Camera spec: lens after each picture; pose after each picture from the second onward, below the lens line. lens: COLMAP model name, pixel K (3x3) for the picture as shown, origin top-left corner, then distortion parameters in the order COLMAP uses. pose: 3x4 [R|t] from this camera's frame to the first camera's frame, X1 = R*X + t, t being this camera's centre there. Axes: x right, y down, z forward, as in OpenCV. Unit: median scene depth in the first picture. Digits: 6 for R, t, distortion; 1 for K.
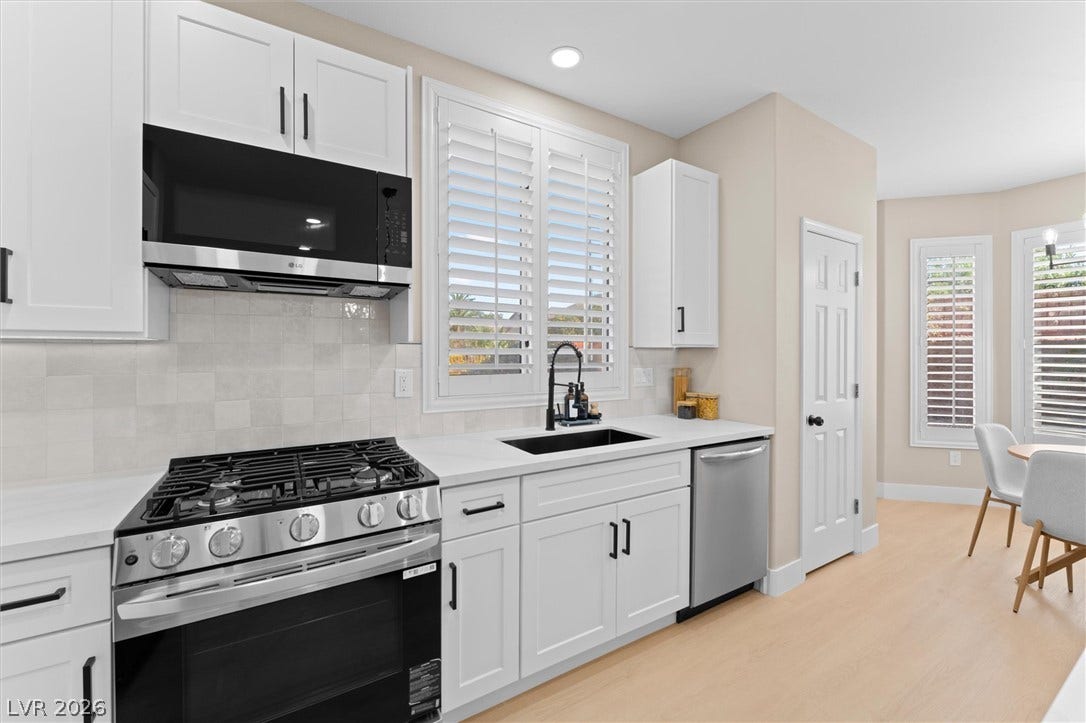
lens RADIAL K [[440.7, 0, 542.2], [0, 440.7, 353.1], [0, 0, 1]] dist [0.000891, -0.001543]
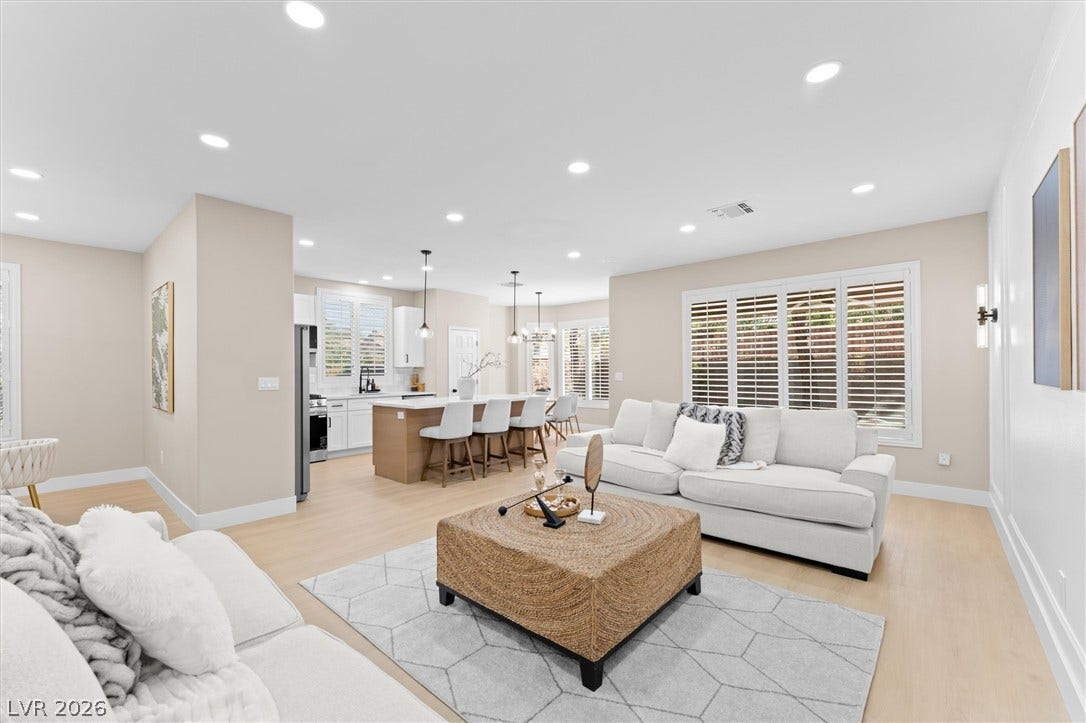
lens RADIAL K [[440.7, 0, 541.9], [0, 440.7, 368.2], [0, 0, 1]] dist [0.000891, -0.001543]
pose [[0.956663, -0.005545, 0.291145, 0.331419], [0.005651, 0.999984, 0.000476, -0.003552], [-0.291143, 0.001190, 0.956679, -2.327914]]
